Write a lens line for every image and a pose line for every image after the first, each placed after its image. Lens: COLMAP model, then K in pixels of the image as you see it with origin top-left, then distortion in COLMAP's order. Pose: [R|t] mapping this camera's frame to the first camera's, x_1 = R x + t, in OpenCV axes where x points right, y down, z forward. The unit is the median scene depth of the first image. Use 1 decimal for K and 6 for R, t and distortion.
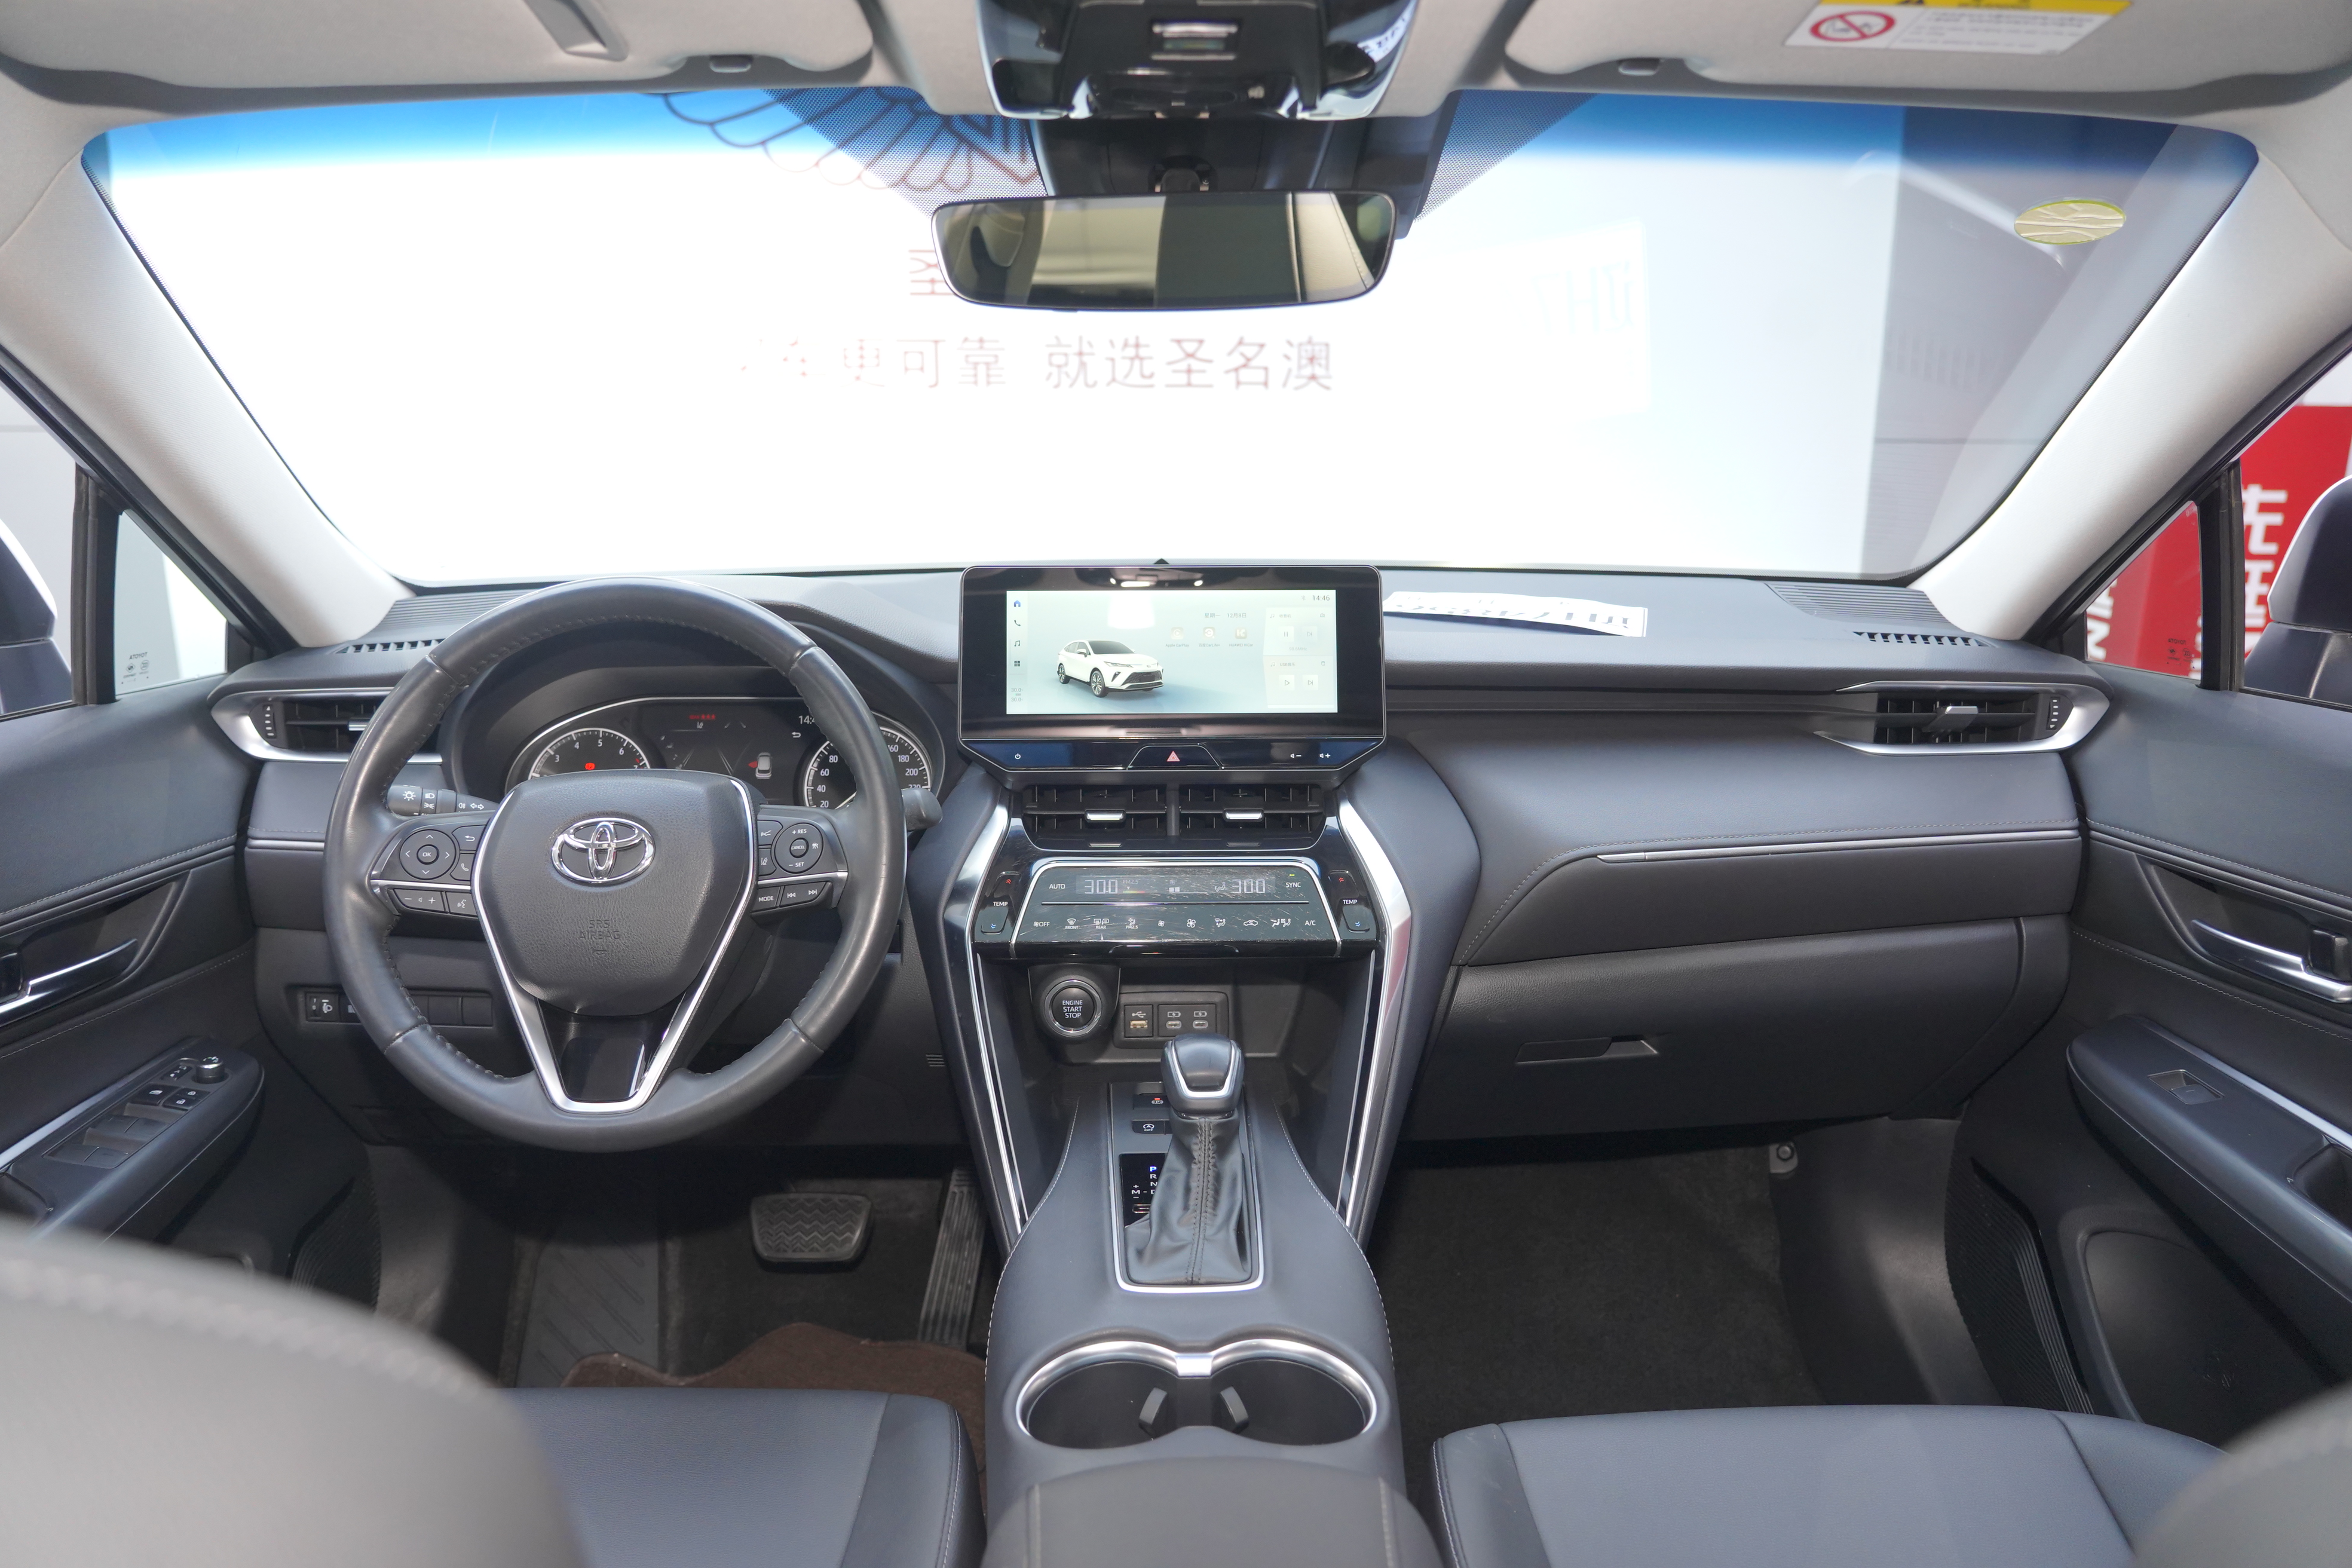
lens RADIAL K [[1587.1, 0, 1175.0], [0, 1587.1, 778.7], [0, 0, 1]] dist [-0.053543, -0.001691]
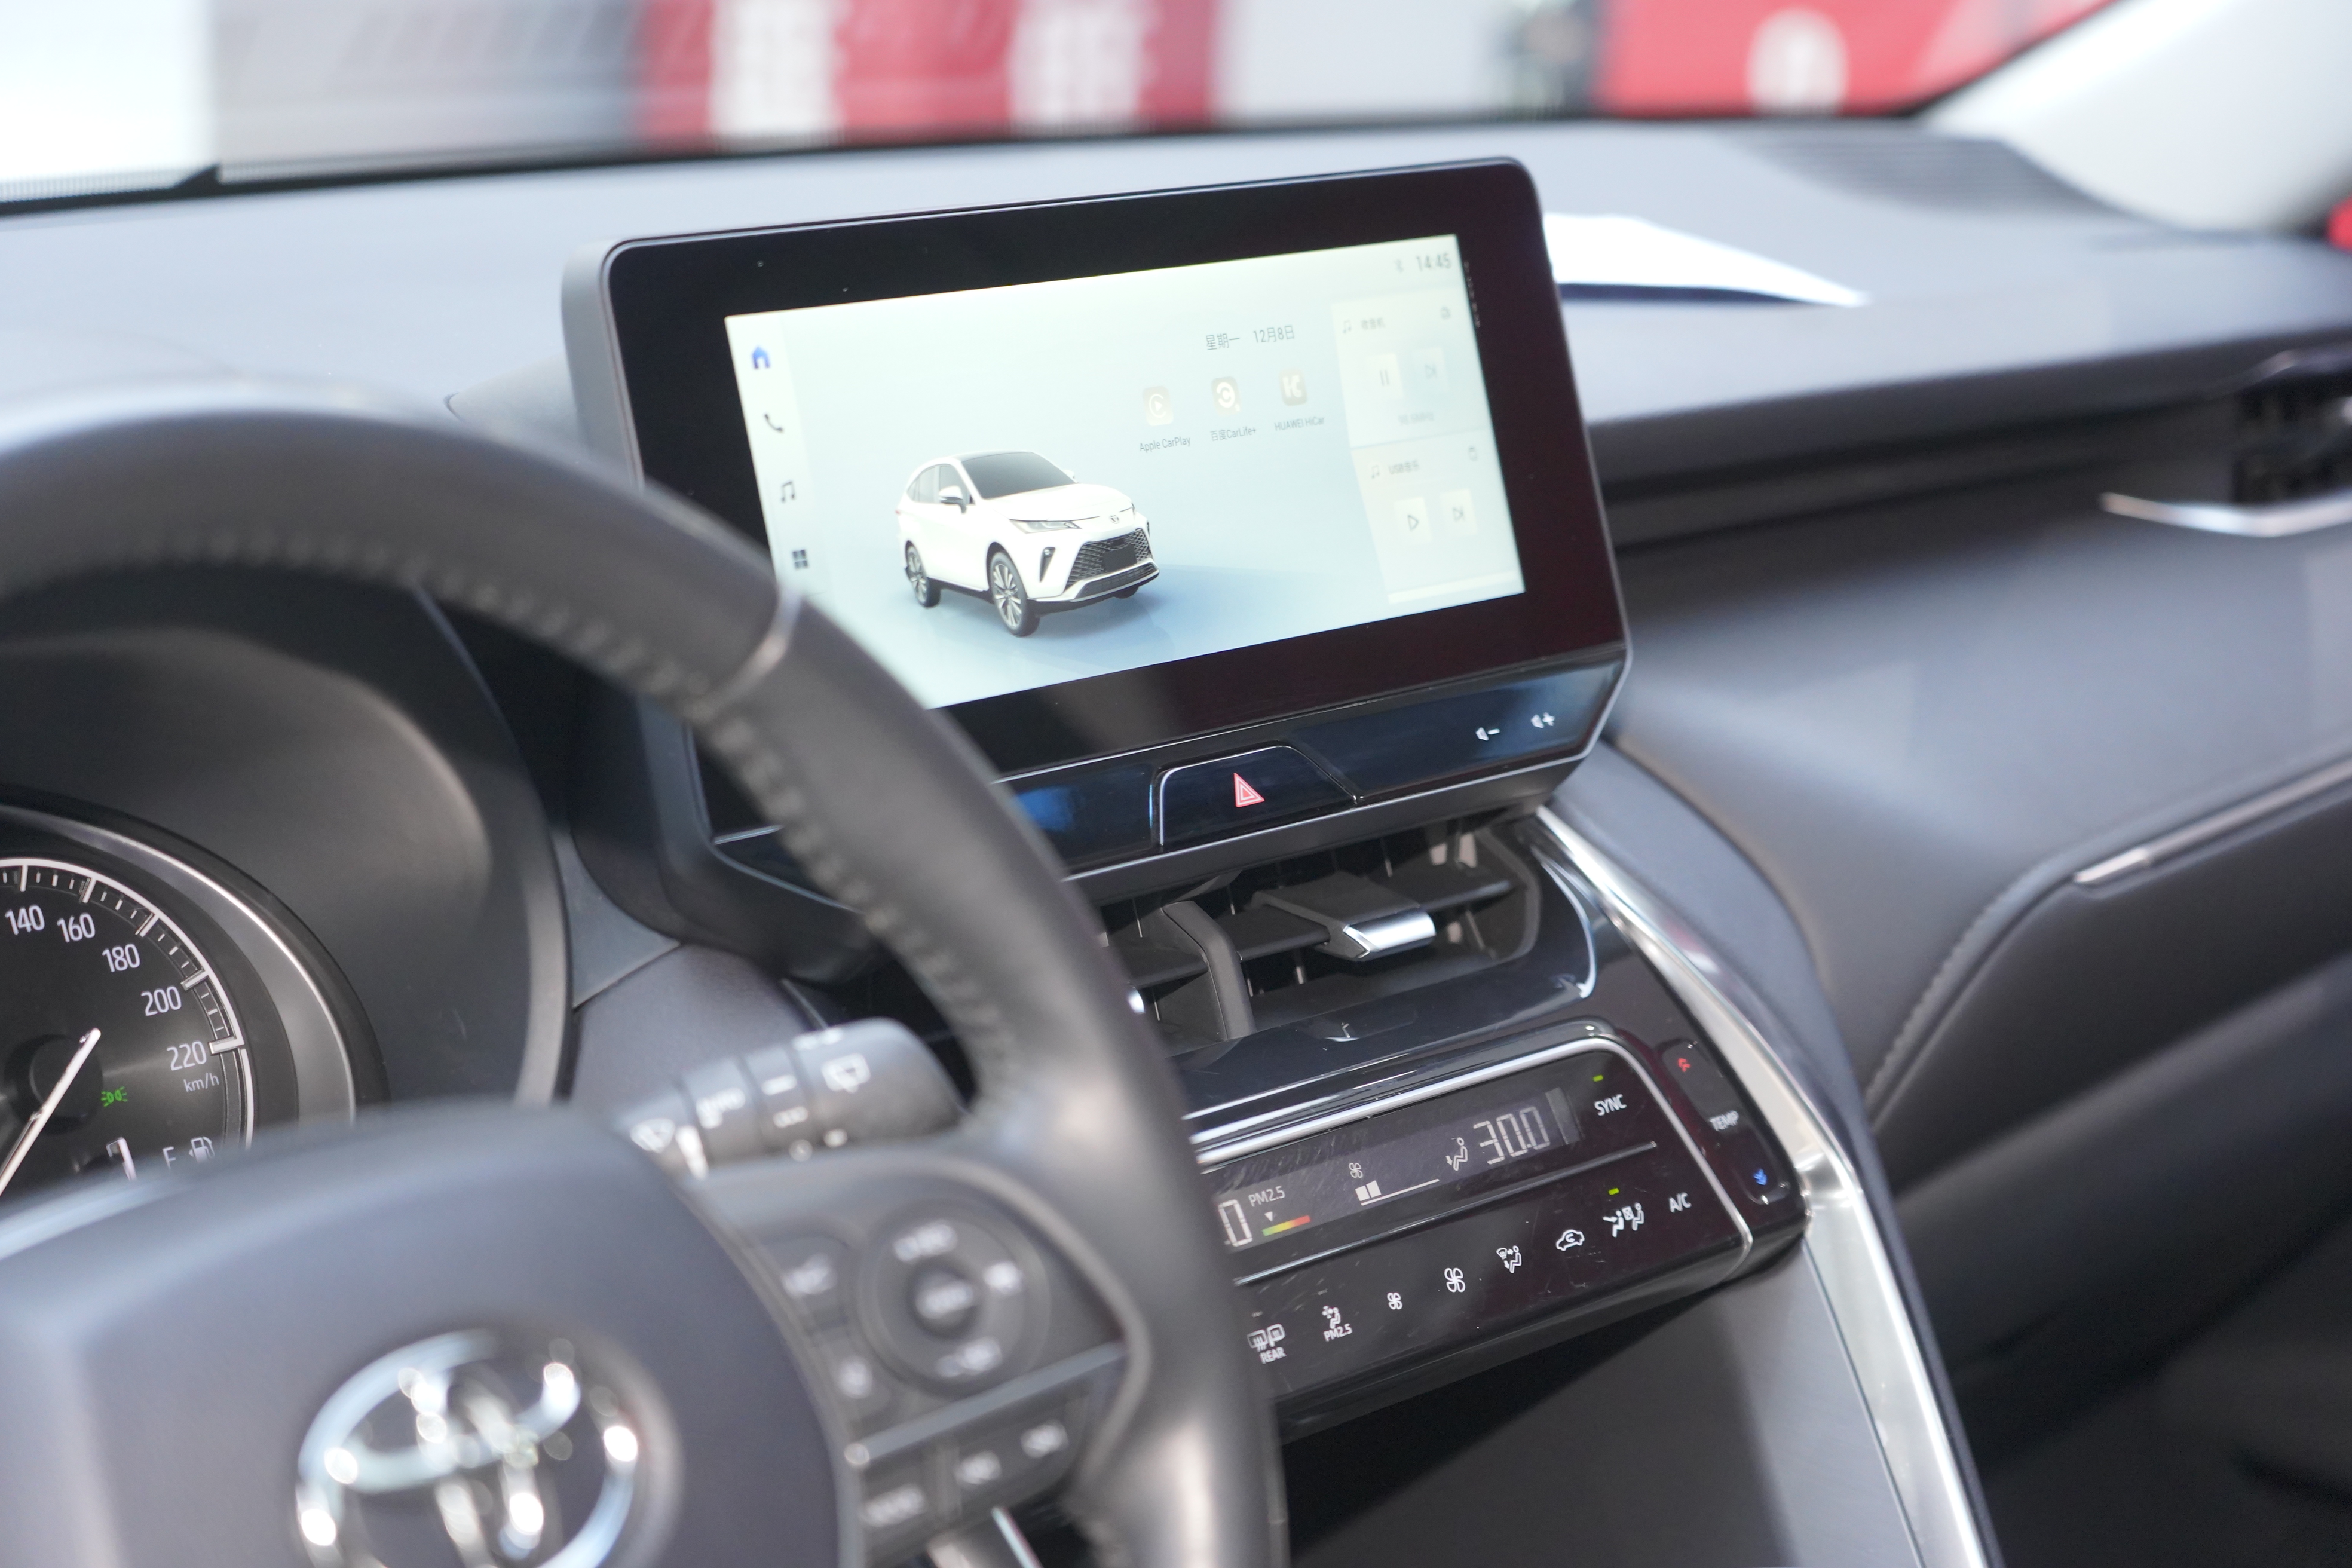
lens RADIAL K [[4678.2, 0, 1157.6], [0, 4678.2, 789.2], [0, 0, 1]] dist [-0.000330, 0.000000]
pose [[0.716792, -0.150730, 0.680800, -0.672537], [0.134386, 0.987915, 0.077236, -0.091420], [-0.684214, 0.036128, 0.728386, 0.330745]]
